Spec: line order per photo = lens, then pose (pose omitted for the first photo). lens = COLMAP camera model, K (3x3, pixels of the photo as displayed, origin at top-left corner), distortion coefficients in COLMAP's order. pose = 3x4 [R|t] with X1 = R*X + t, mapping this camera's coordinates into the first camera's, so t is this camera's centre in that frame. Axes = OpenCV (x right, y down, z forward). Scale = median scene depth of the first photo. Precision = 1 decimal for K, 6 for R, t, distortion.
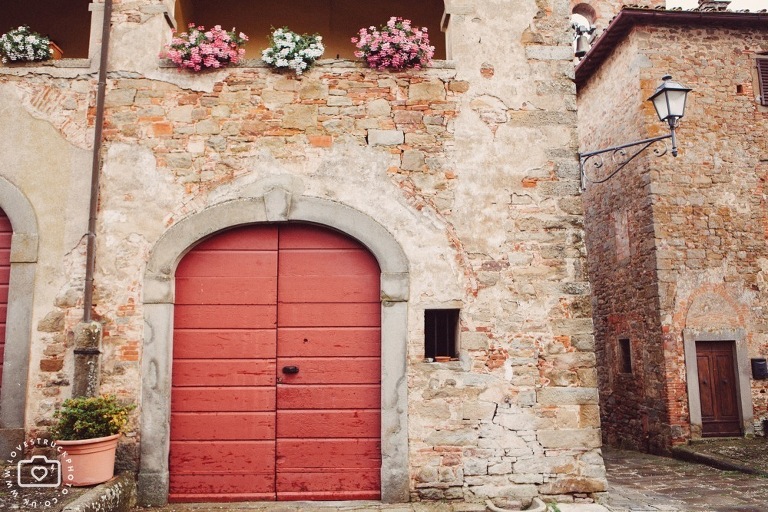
lens RADIAL K [[642.7, 0, 384.0], [0, 642.7, 256.0], [0, 0, 1]] dist [0.000781, 0.002790]
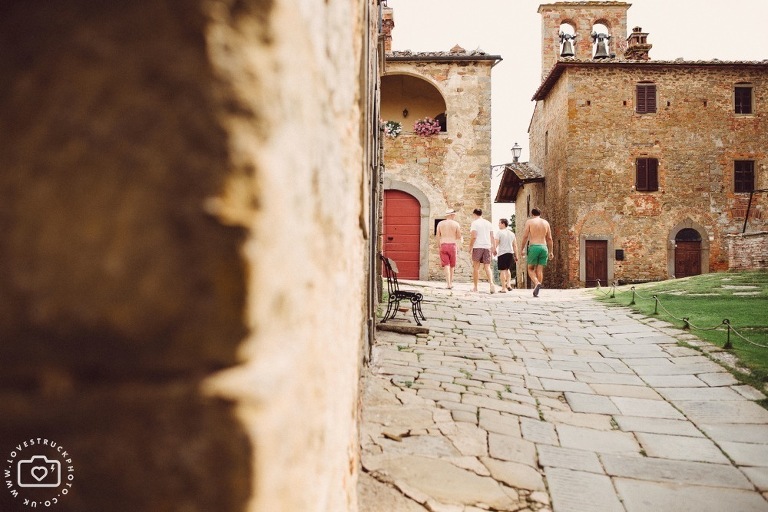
lens RADIAL K [[725.9, 0, 384.0], [0, 725.9, 256.0], [0, 0, 1]] dist [-0.034013, 0.026851]
pose [[0.996478, 0.015347, -0.082434, 0.054145], [-0.005659, 0.993175, 0.116493, -0.070064], [0.083659, -0.115616, 0.989765, -1.203113]]
